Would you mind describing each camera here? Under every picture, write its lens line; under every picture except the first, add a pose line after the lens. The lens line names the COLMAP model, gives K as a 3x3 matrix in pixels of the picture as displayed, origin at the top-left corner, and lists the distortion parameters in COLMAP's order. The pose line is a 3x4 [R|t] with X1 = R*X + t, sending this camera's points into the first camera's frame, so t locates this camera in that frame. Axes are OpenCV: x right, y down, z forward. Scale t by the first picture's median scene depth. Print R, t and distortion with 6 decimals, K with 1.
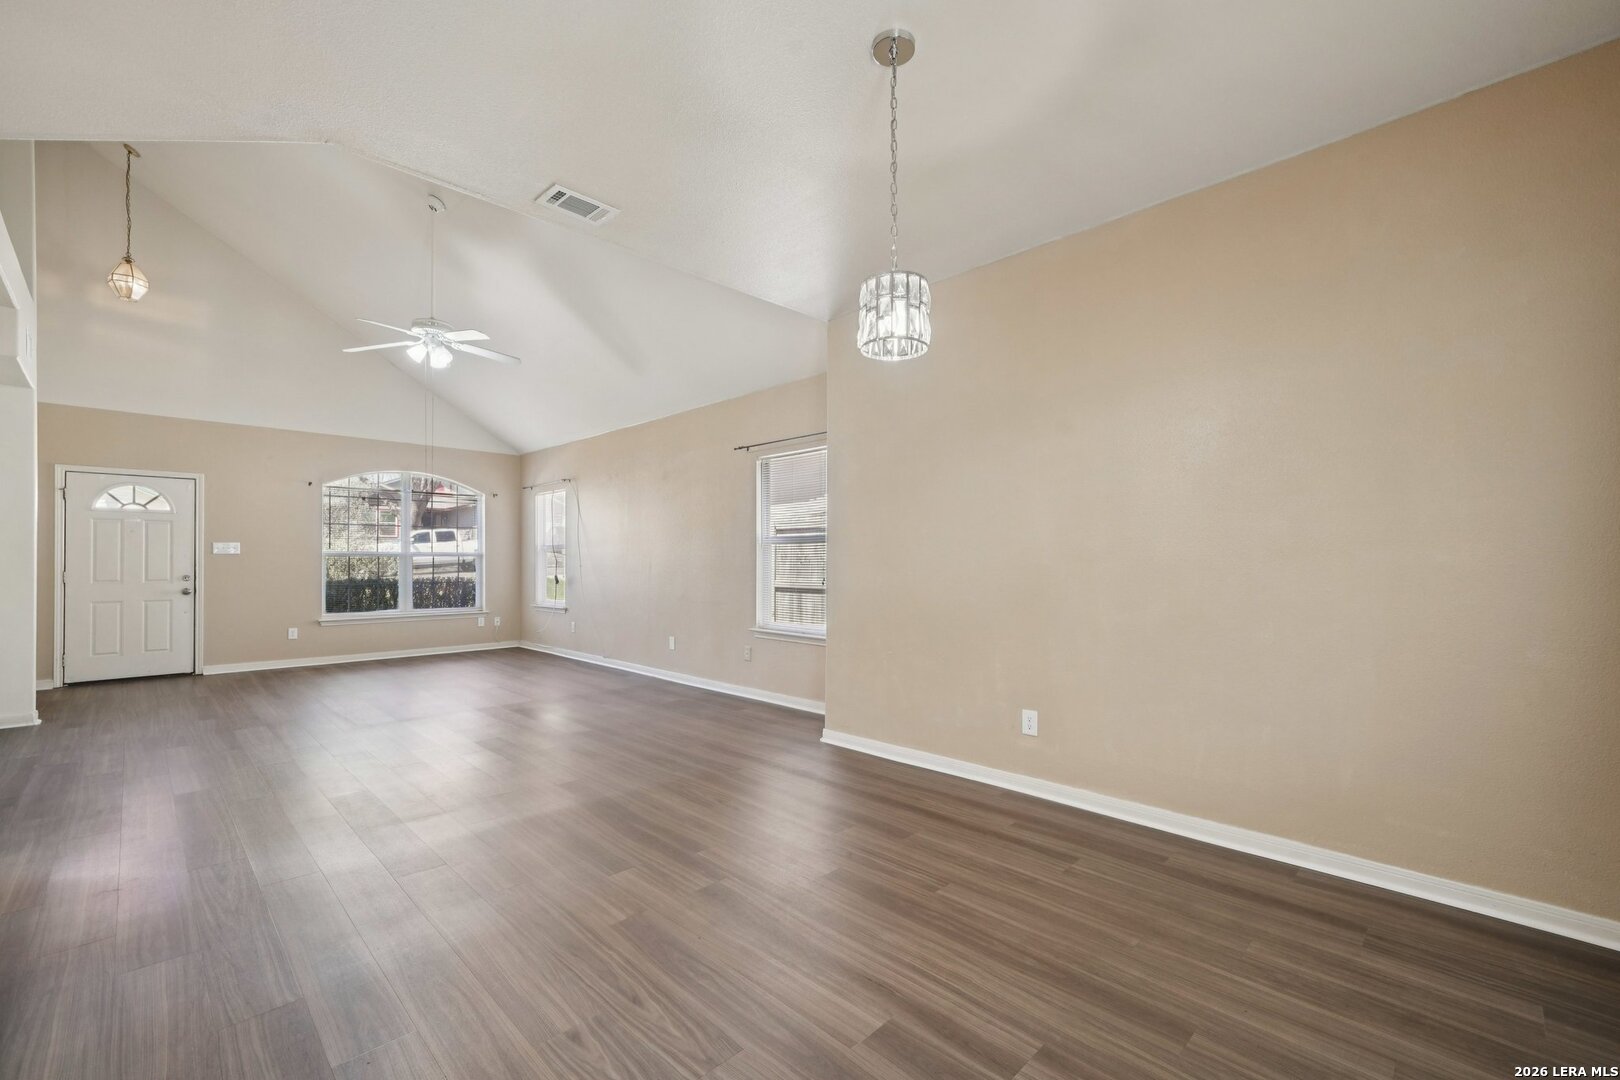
lens RADIAL K [[675.6, 0, 808.7], [0, 675.6, 556.4], [0, 0, 1]] dist [0.002650, 0.000483]
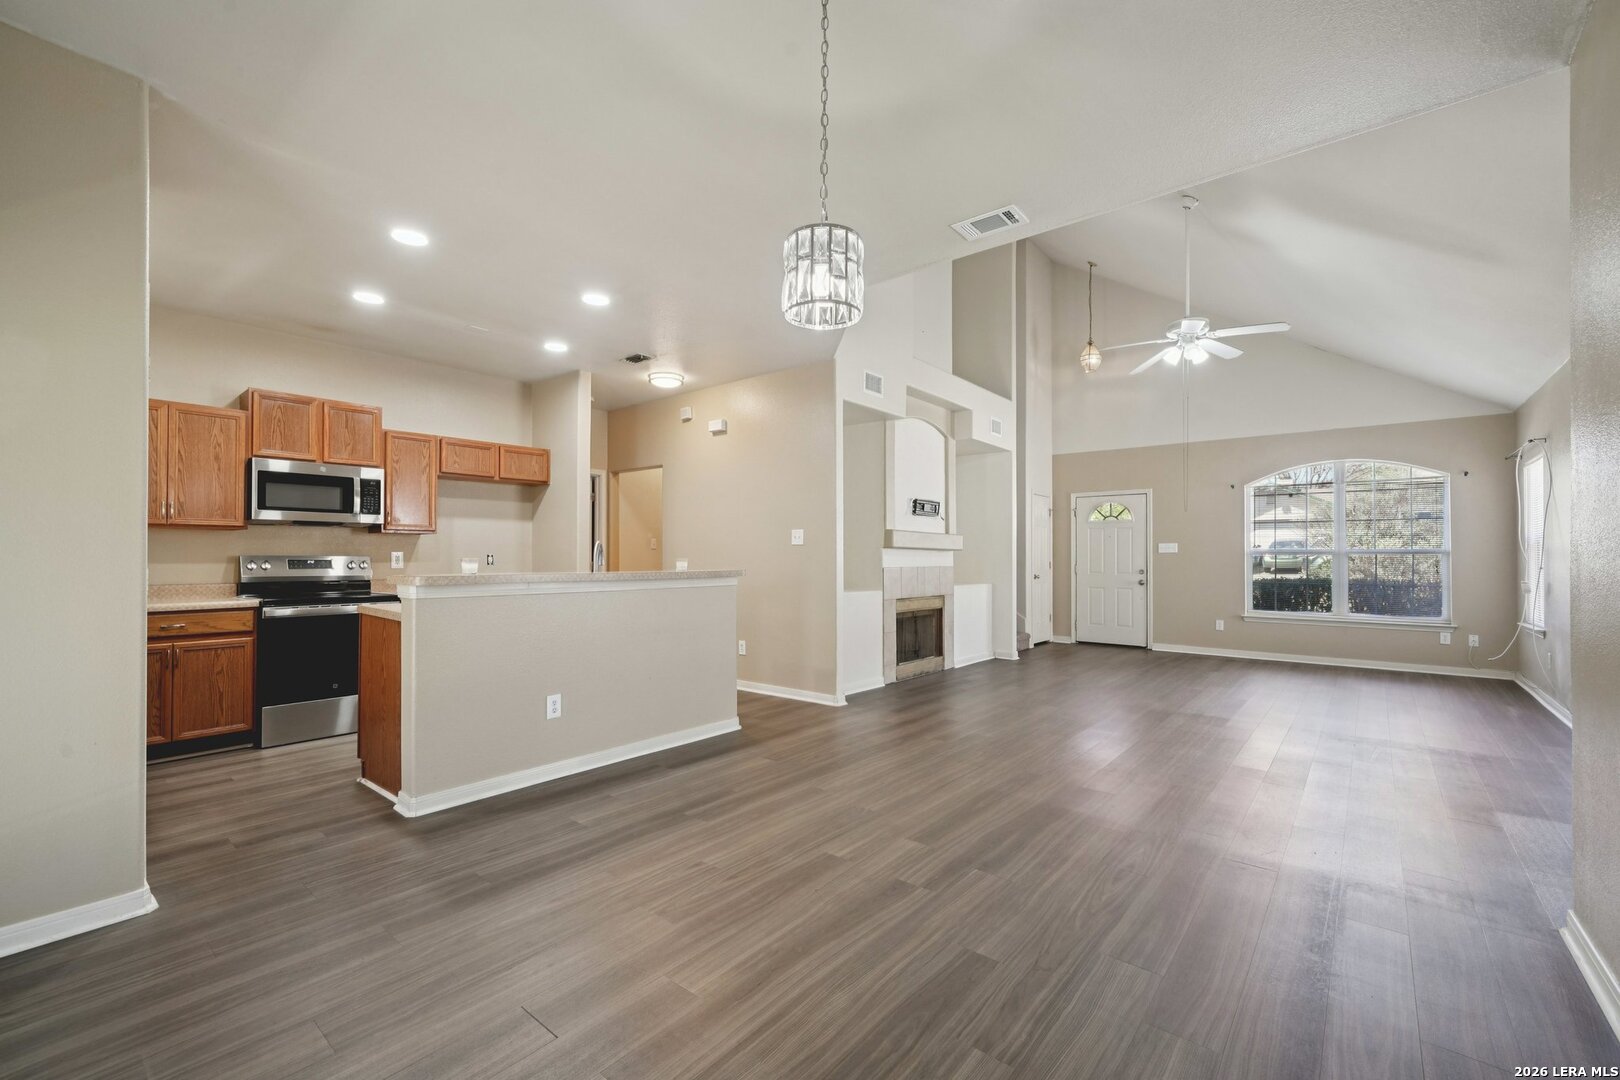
lens RADIAL K [[675.6, 0, 811.2], [0, 675.6, 547.8], [0, 0, 1]] dist [0.002650, 0.000483]
pose [[0.095260, -0.013838, -0.995356, 0.310541], [0.003448, 0.999902, -0.013571, 0.001834], [0.995446, -0.002139, 0.095299, 0.282048]]
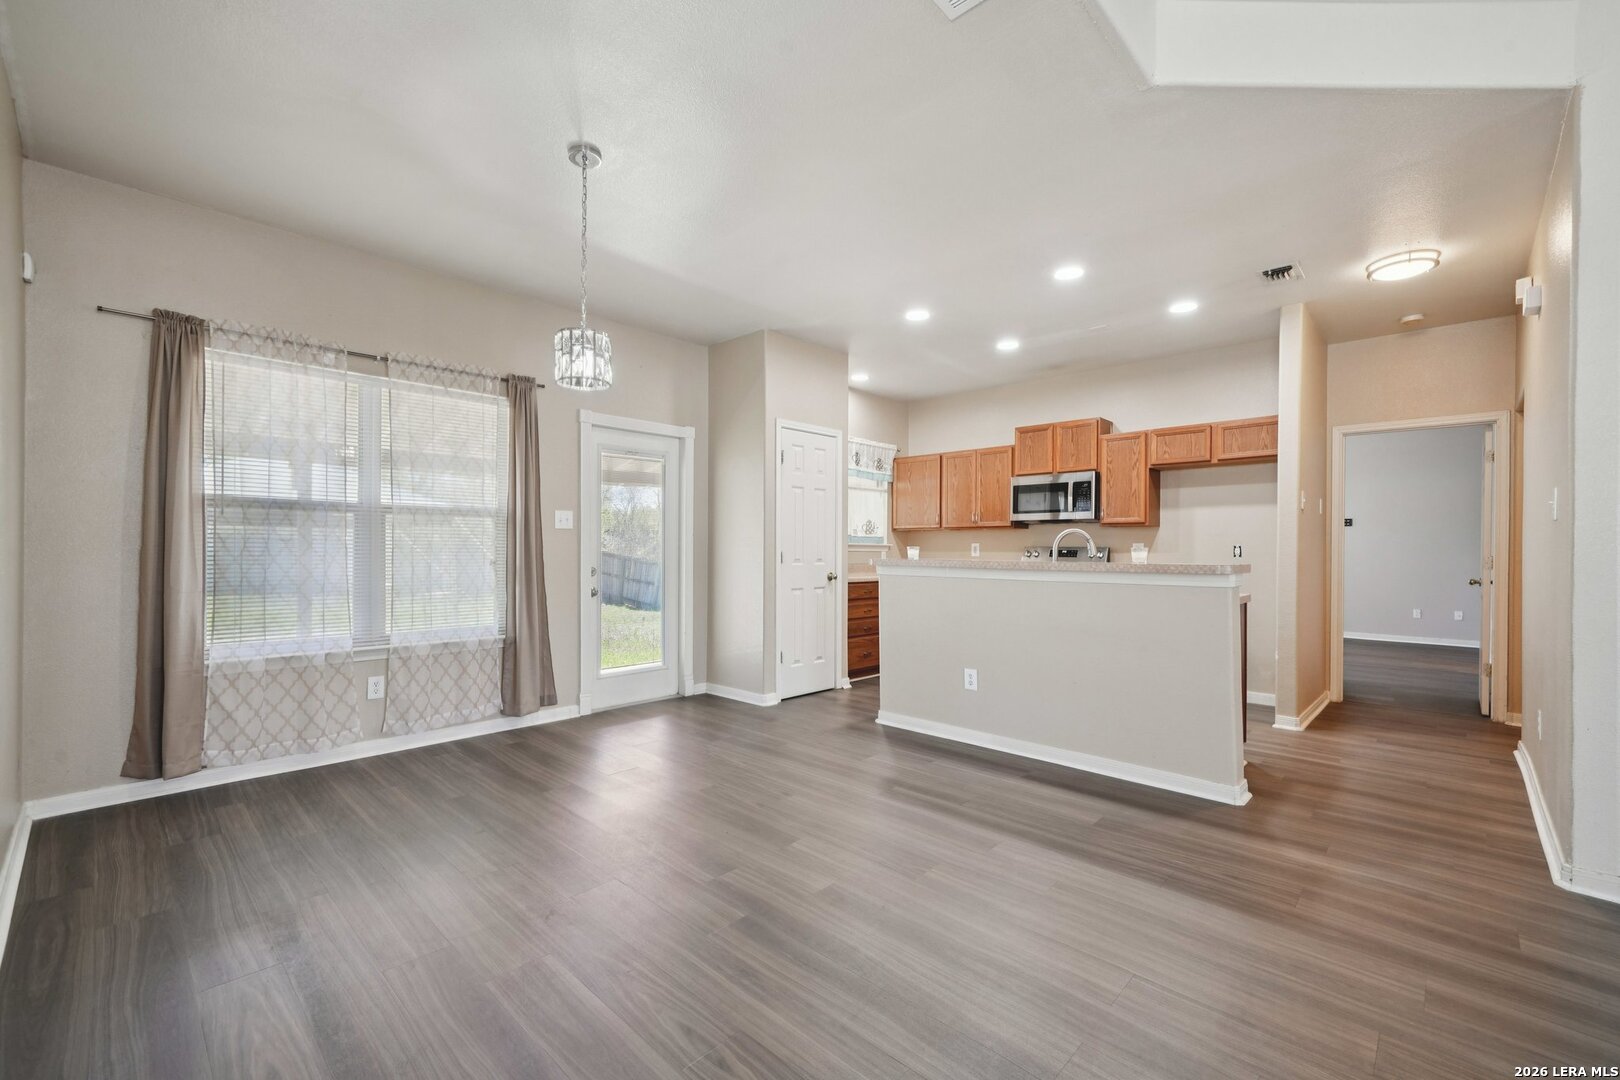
lens RADIAL K [[675.6, 0, 798.5], [0, 675.6, 548.2], [0, 0, 1]] dist [0.002650, 0.000483]
pose [[-0.999828, -0.004700, -0.017926, -0.086899], [-0.004612, 0.999977, -0.004925, 0.007013], [0.017949, -0.004841, -0.999827, 0.735466]]
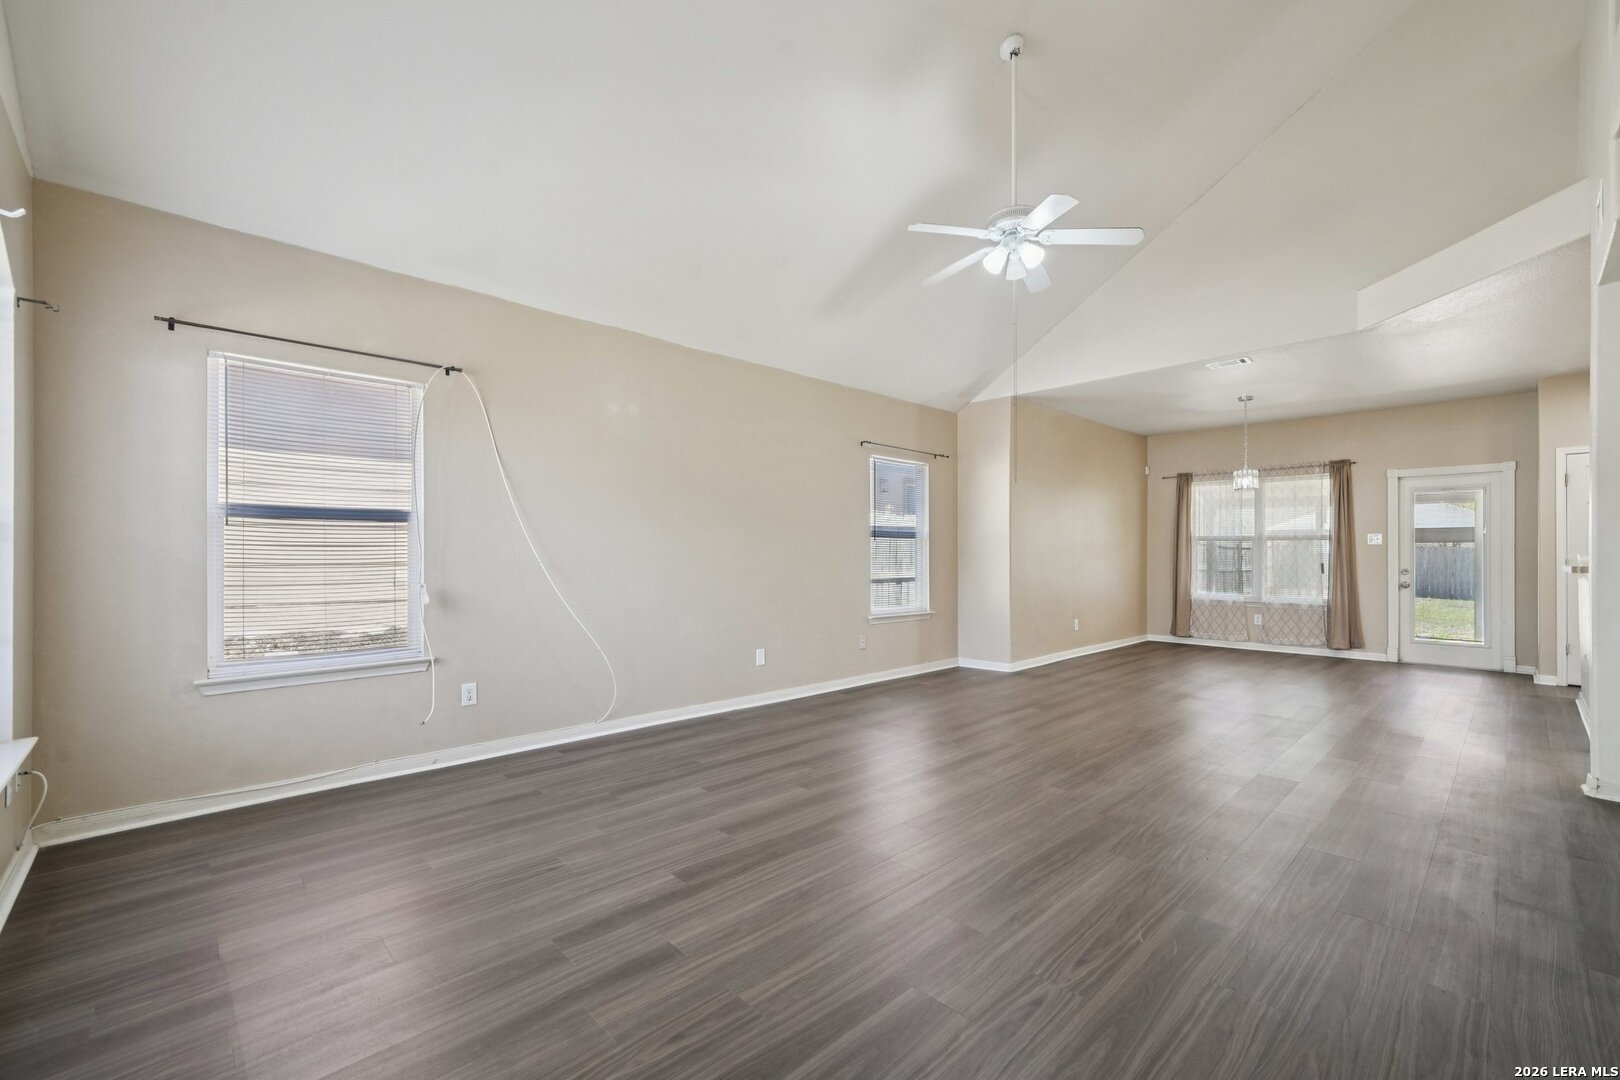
lens RADIAL K [[675.6, 0, 798.2], [0, 675.6, 549.6], [0, 0, 1]] dist [0.002650, 0.000483]
pose [[0.025226, 0.004386, 0.999672, -1.083587], [-0.003795, 0.999984, -0.004292, 0.001299], [-0.999675, -0.003686, 0.025242, 0.996447]]
